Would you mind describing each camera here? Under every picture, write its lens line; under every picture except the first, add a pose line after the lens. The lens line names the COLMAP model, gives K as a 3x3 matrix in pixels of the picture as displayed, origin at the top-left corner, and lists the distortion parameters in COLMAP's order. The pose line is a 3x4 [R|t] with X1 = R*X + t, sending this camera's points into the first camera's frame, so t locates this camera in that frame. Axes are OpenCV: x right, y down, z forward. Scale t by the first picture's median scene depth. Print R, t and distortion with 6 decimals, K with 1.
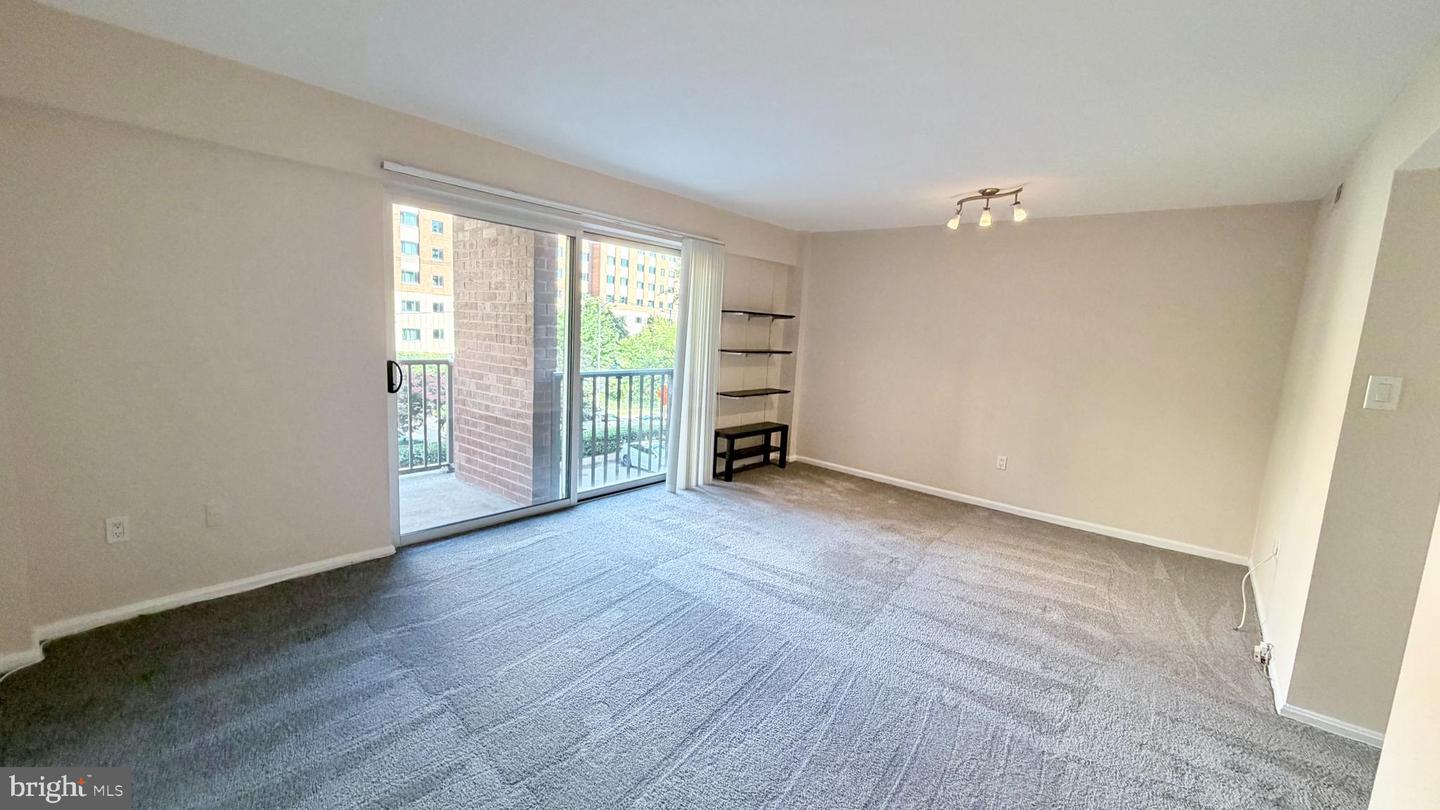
lens RADIAL K [[572.0, 0, 719.5], [0, 572.0, 408.5], [0, 0, 1]] dist [-0.000839, 0.000298]
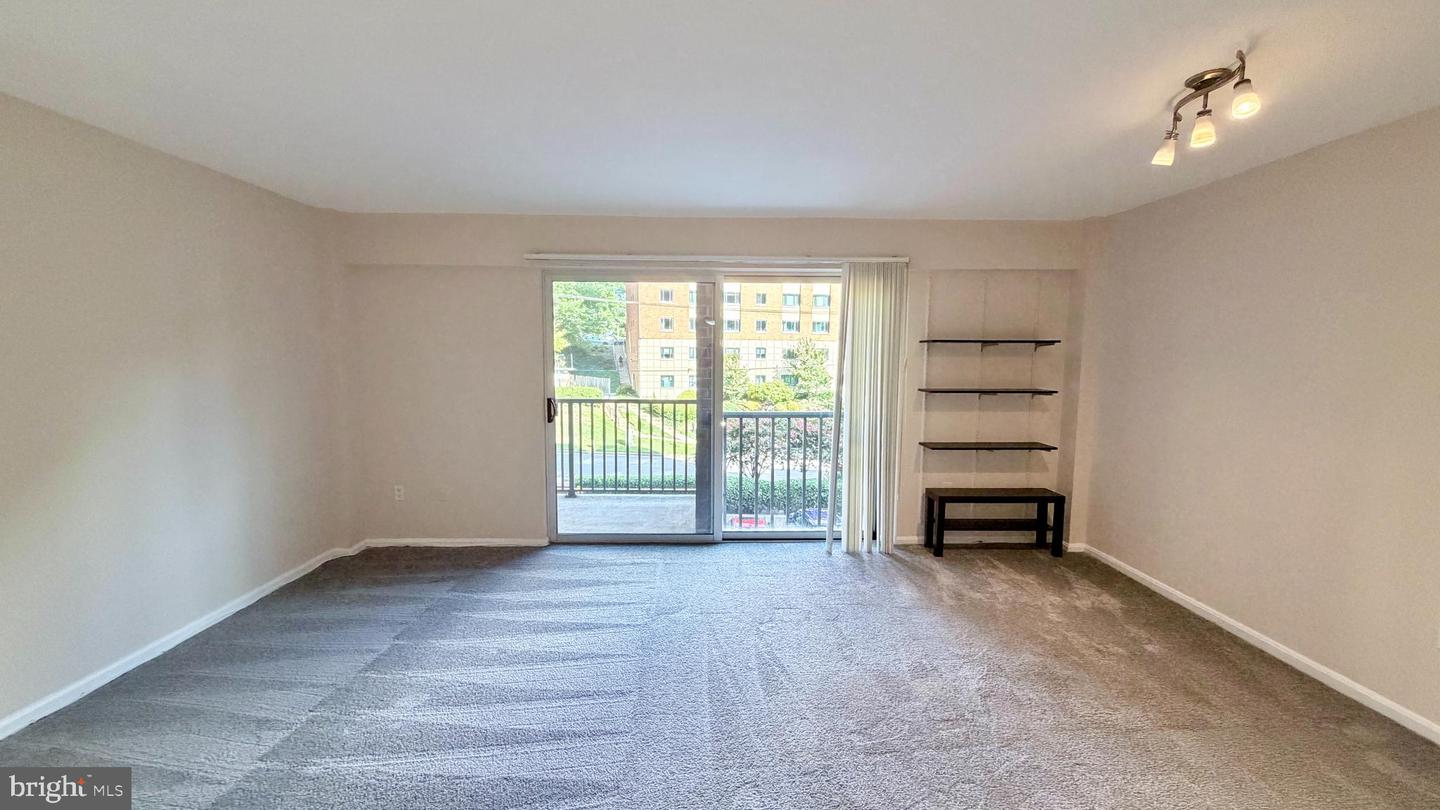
lens RADIAL K [[572.0, 0, 718.4], [0, 572.0, 406.3], [0, 0, 1]] dist [-0.000839, 0.000298]
pose [[0.660073, 0.011901, -0.751107, 0.518375], [-0.074178, 0.996020, -0.049407, -0.022027], [0.747530, 0.088328, 0.658329, 0.316708]]
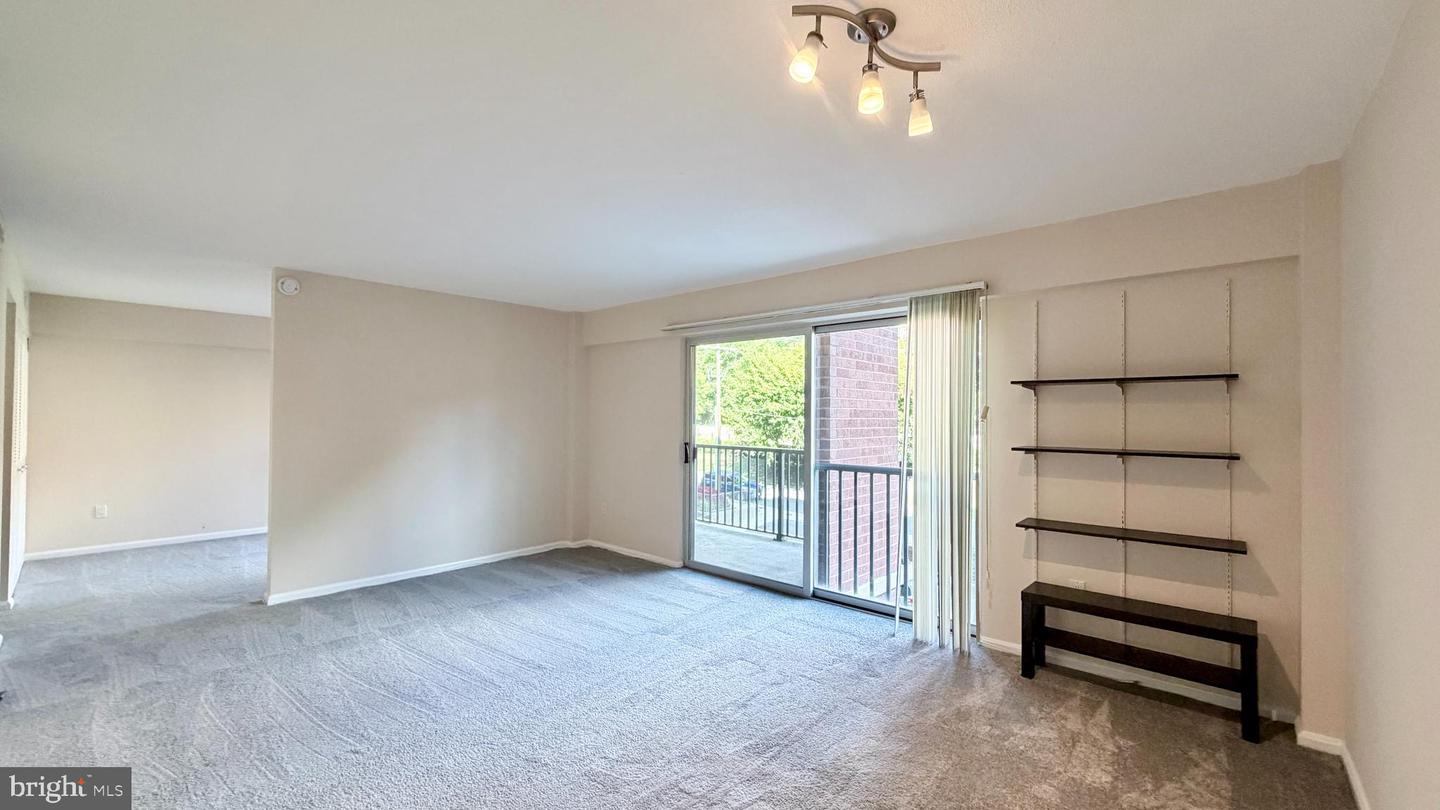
lens RADIAL K [[572.0, 0, 717.5], [0, 572.0, 406.7], [0, 0, 1]] dist [-0.000839, 0.000298]
pose [[-0.029239, -0.067983, -0.997258, 0.774262], [-0.145637, 0.987328, -0.063036, -0.072448], [0.988906, 0.143395, -0.038769, 0.857352]]
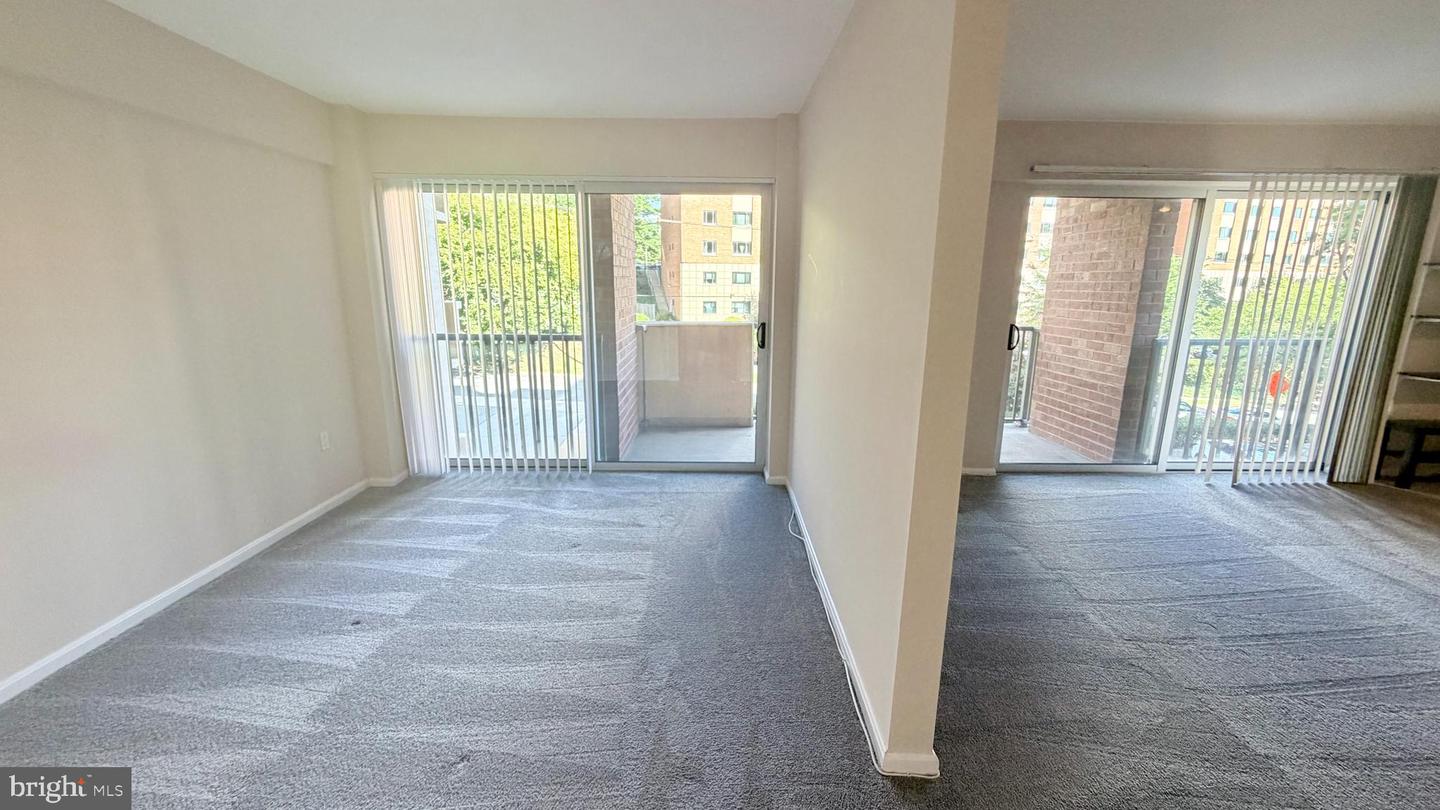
lens RADIAL K [[572.0, 0, 720.0], [0, 572.0, 407.2], [0, 0, 1]] dist [-0.000839, 0.000298]
pose [[0.646366, 0.112329, -0.754714, -0.012473], [-0.078743, 0.993643, 0.080452, 0.036360], [0.758953, 0.007427, 0.651103, -0.237834]]
